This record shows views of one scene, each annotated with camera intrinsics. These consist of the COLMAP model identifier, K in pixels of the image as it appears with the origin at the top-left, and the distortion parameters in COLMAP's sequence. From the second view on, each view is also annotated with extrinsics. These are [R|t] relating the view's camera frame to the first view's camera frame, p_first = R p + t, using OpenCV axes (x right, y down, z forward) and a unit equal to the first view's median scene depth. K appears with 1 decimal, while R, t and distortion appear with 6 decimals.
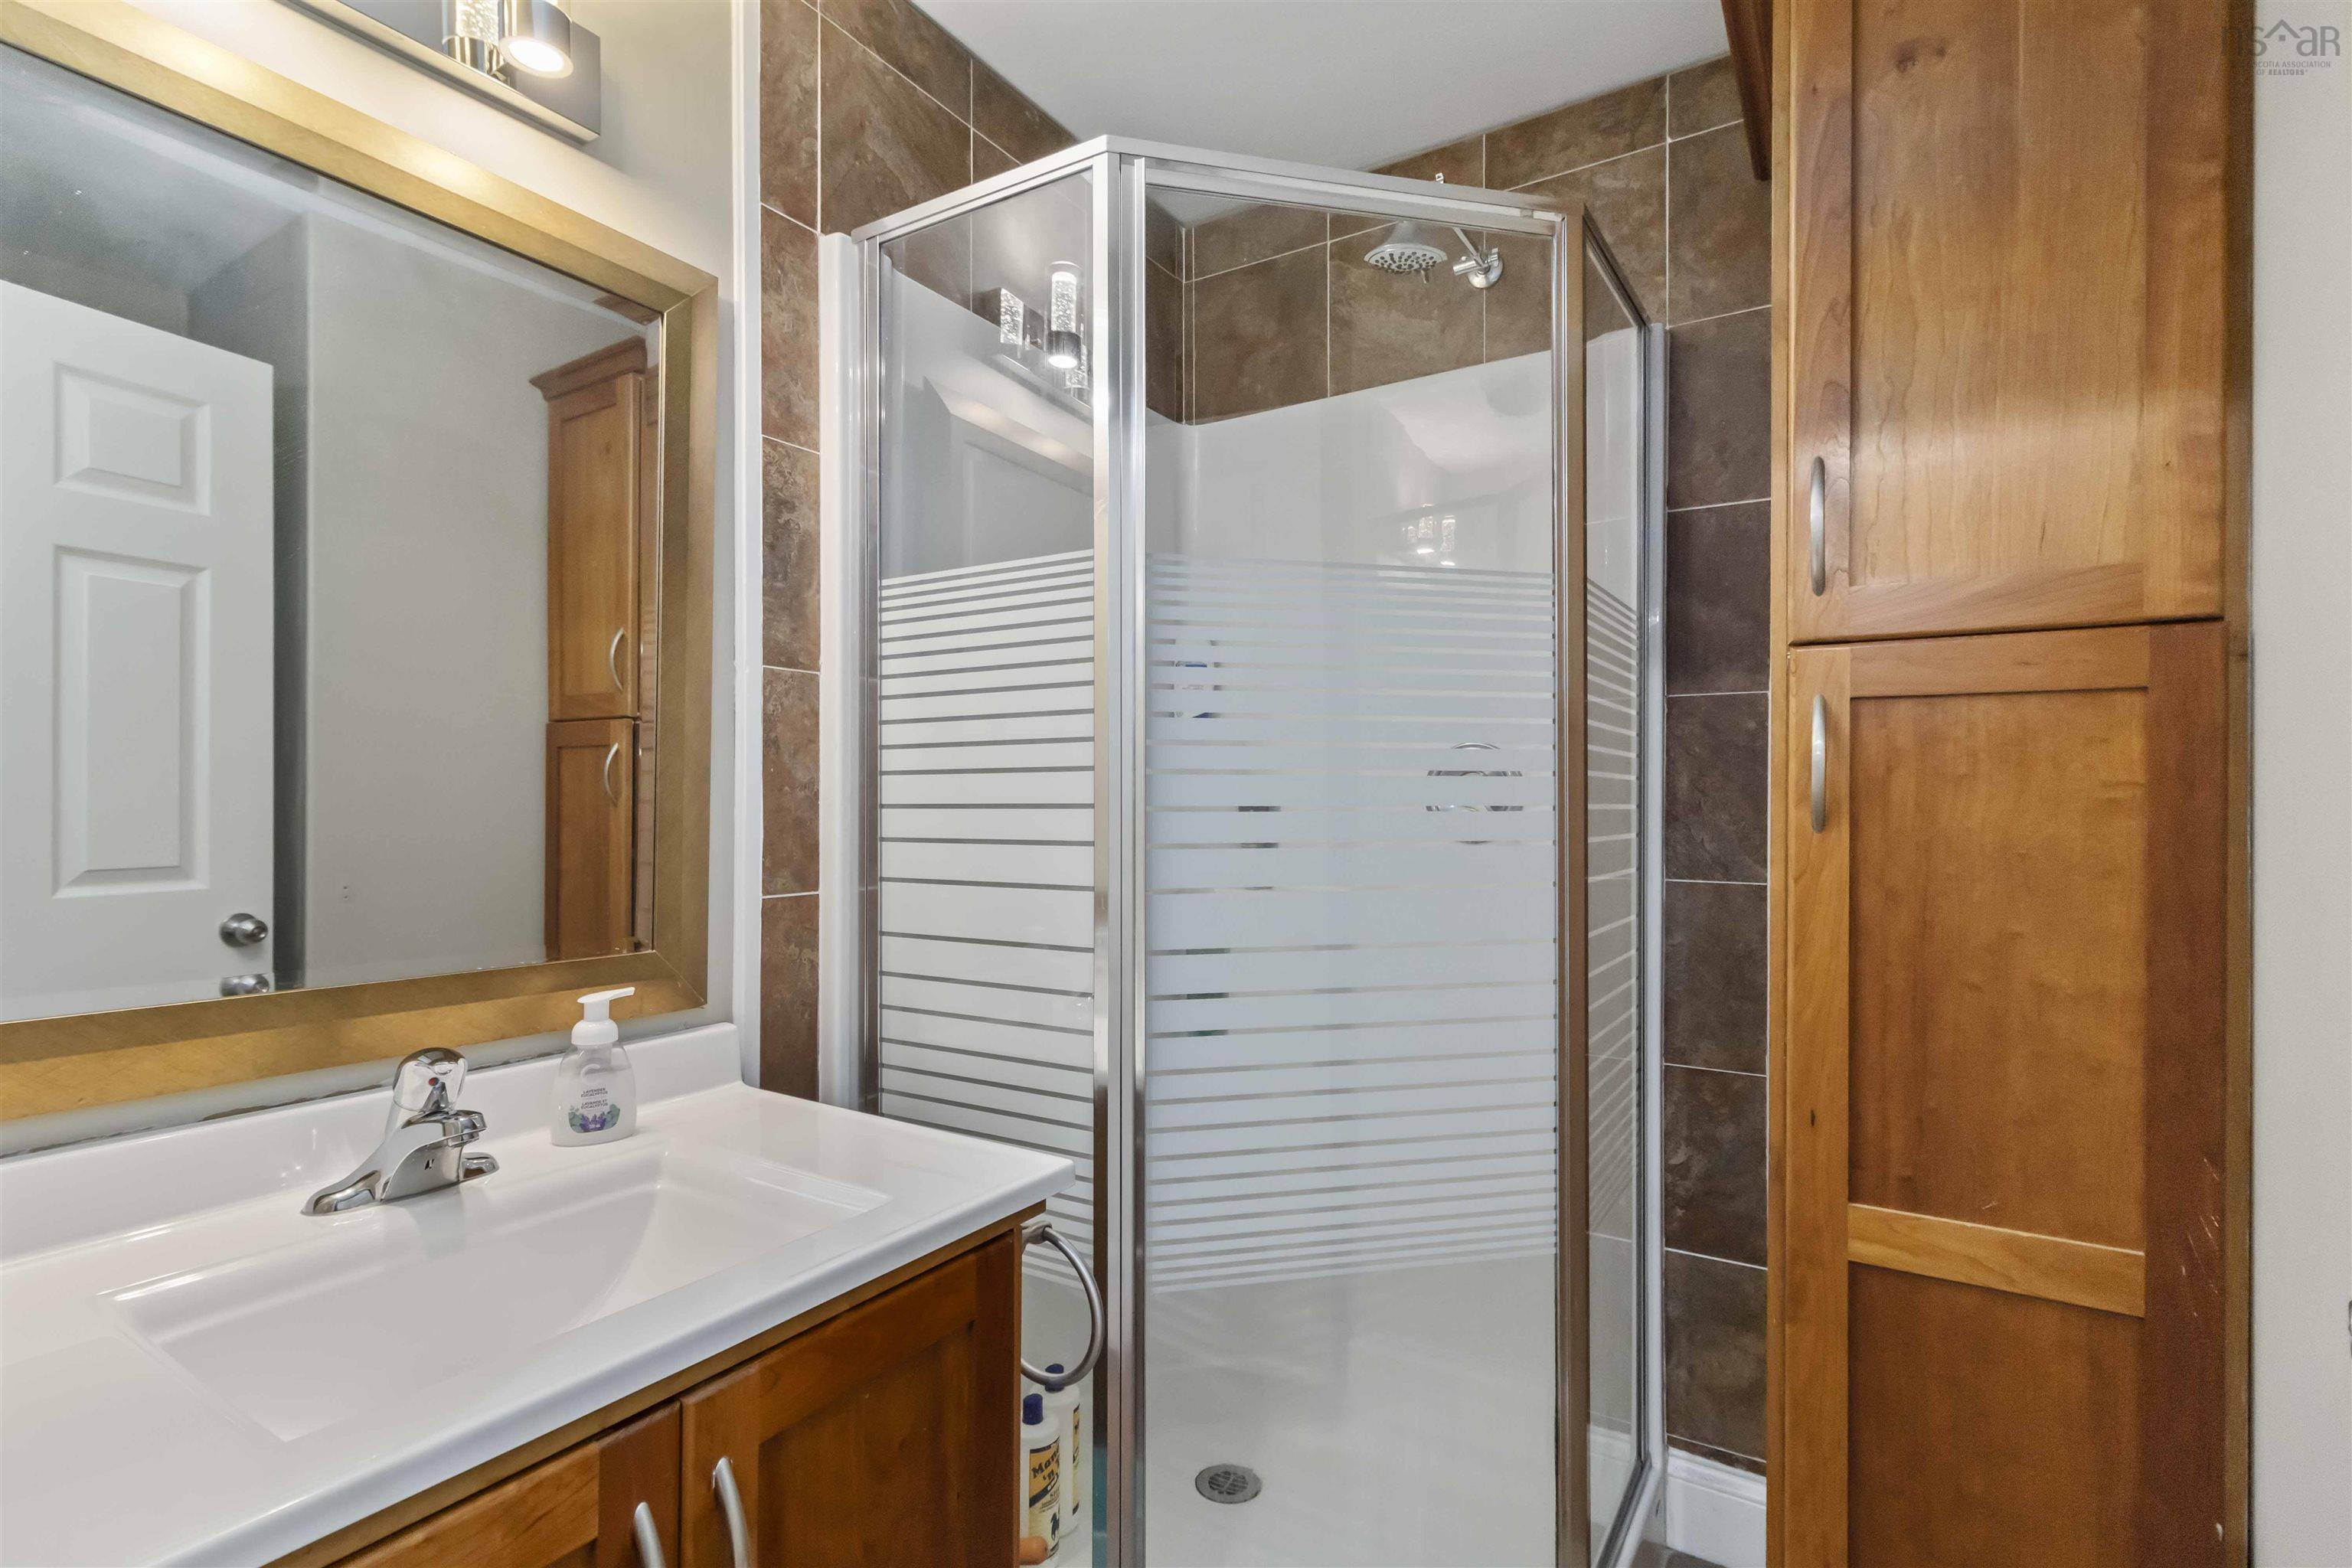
lens RADIAL K [[1093.9, 0, 1175.9], [0, 1093.9, 786.8], [0, 0, 1]] dist [0.005063, 0.000534]
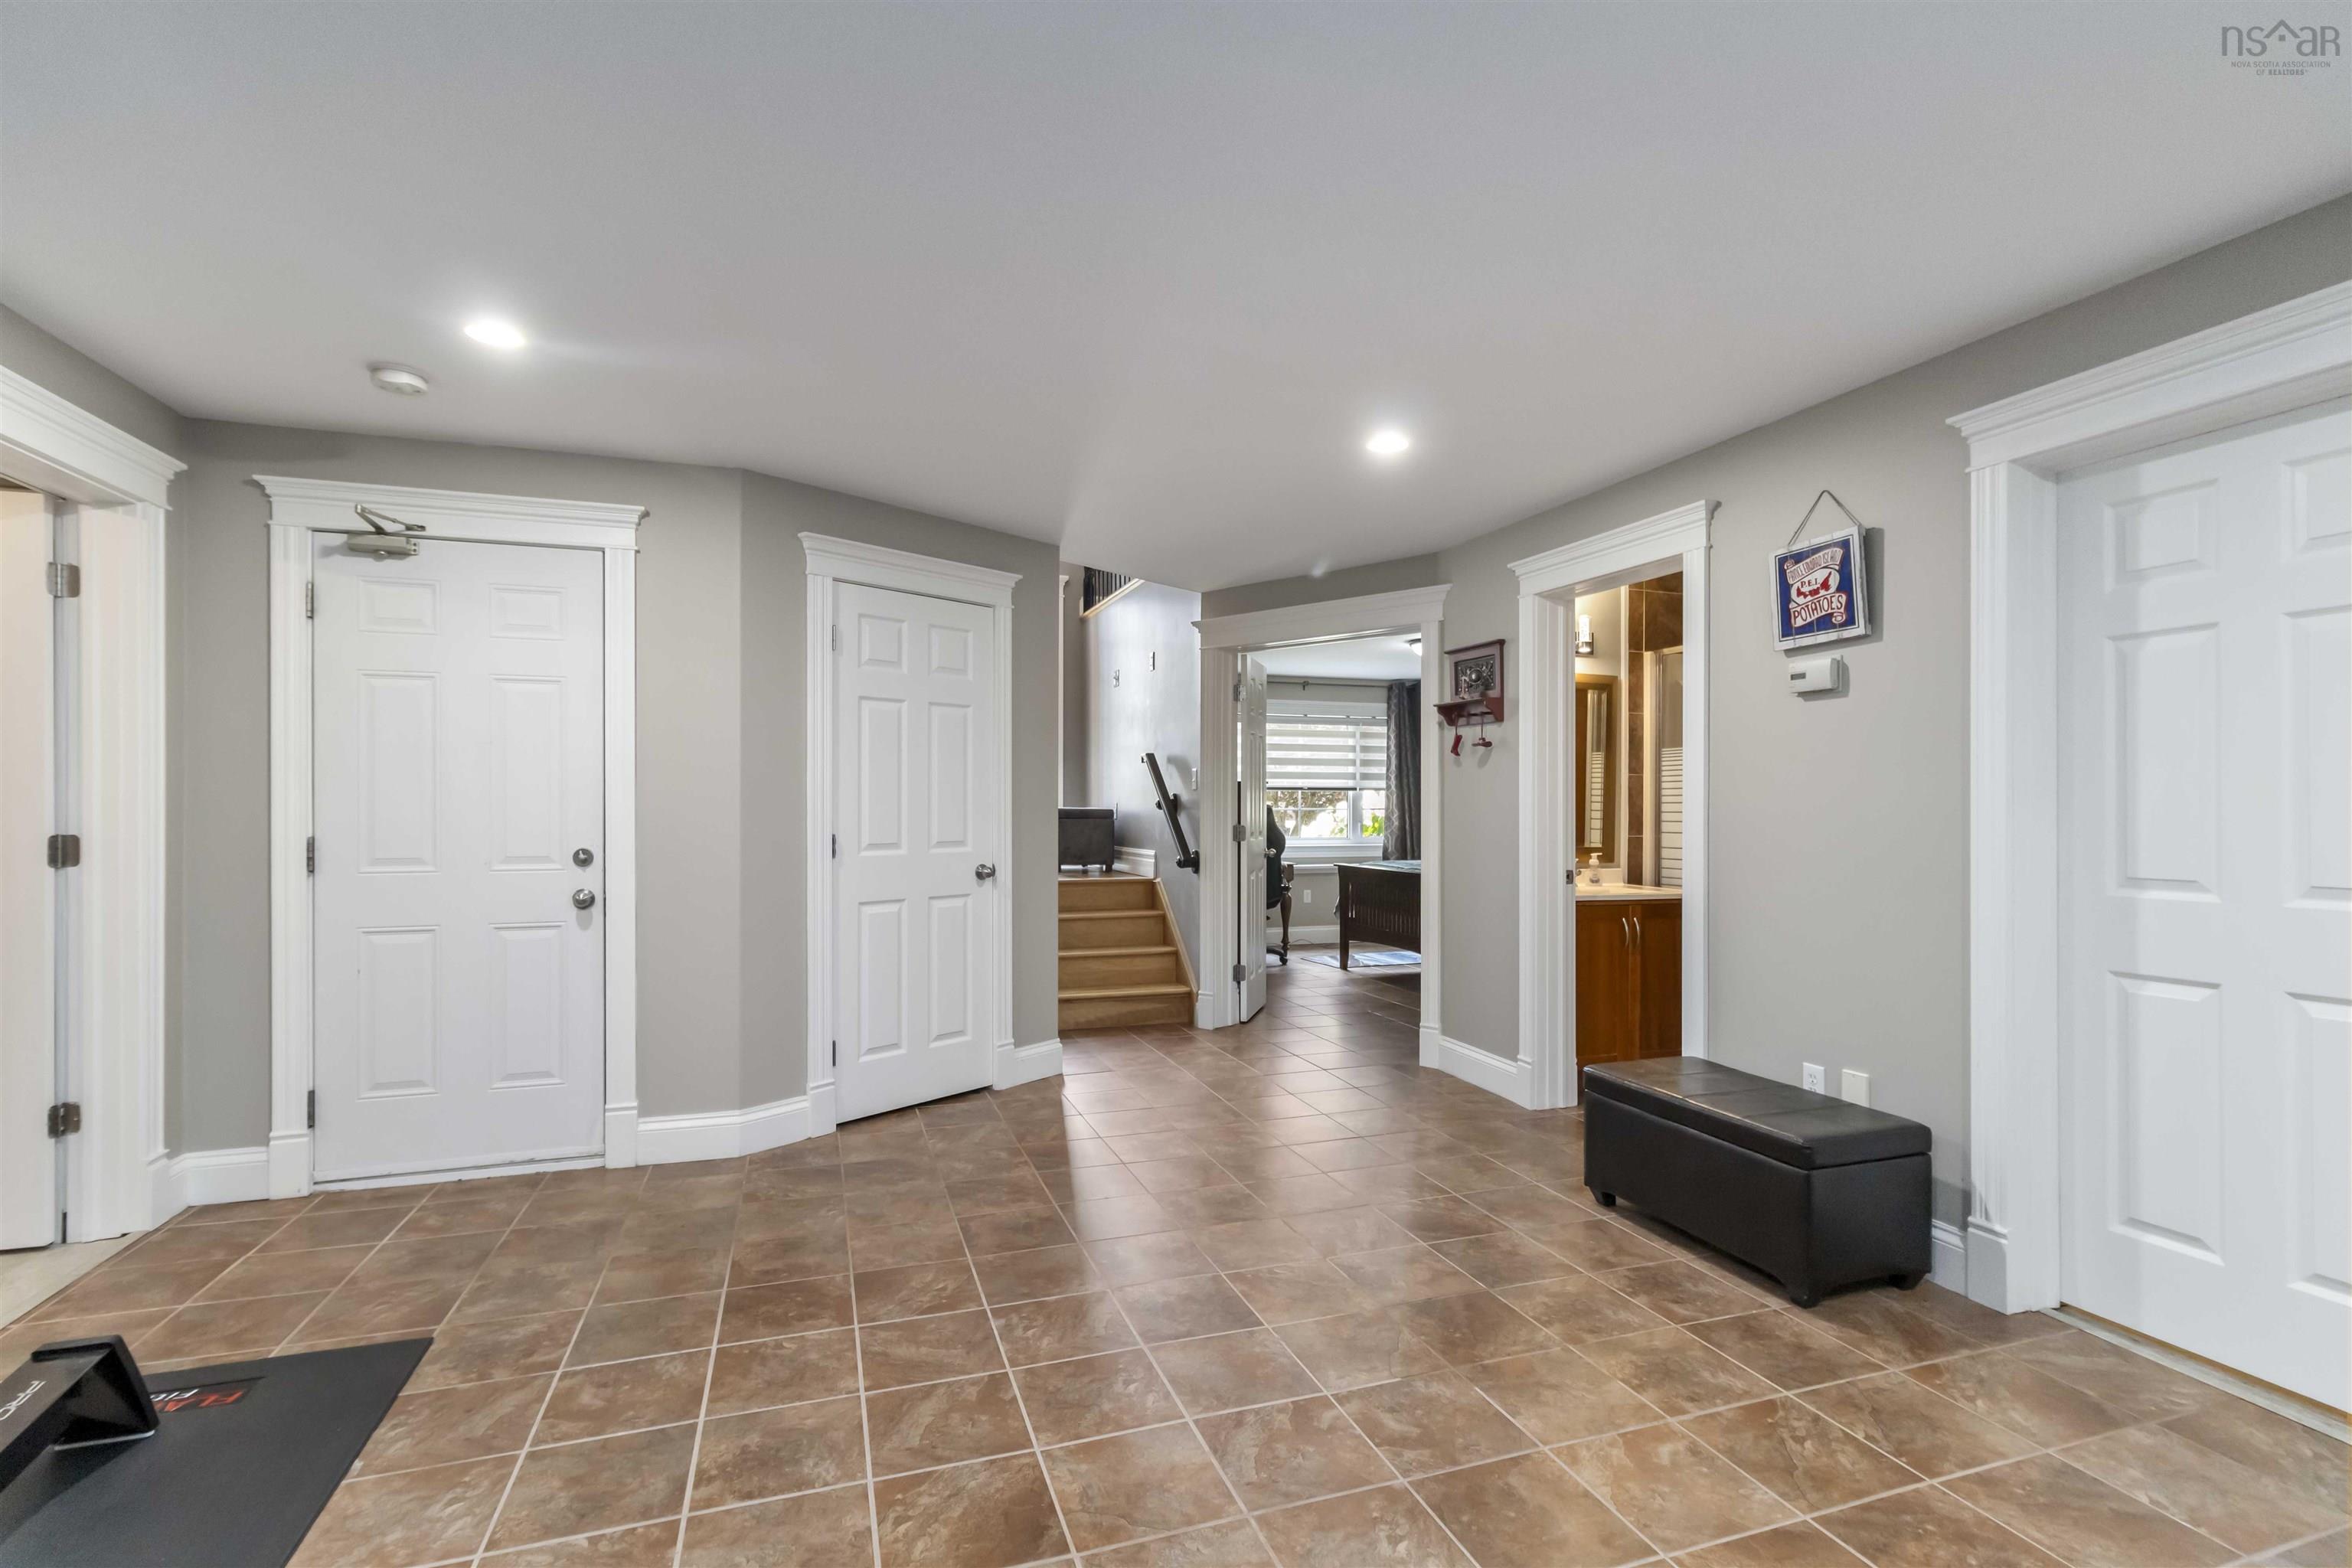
lens RADIAL K [[1093.9, 0, 1174.3], [0, 1093.9, 785.8], [0, 0, 1]] dist [0.005063, 0.000534]
pose [[0.776220, 0.002573, -0.630456, 0.758342], [-0.001065, 0.999996, 0.002771, -0.077623], [0.630461, -0.001479, 0.776220, -2.813258]]
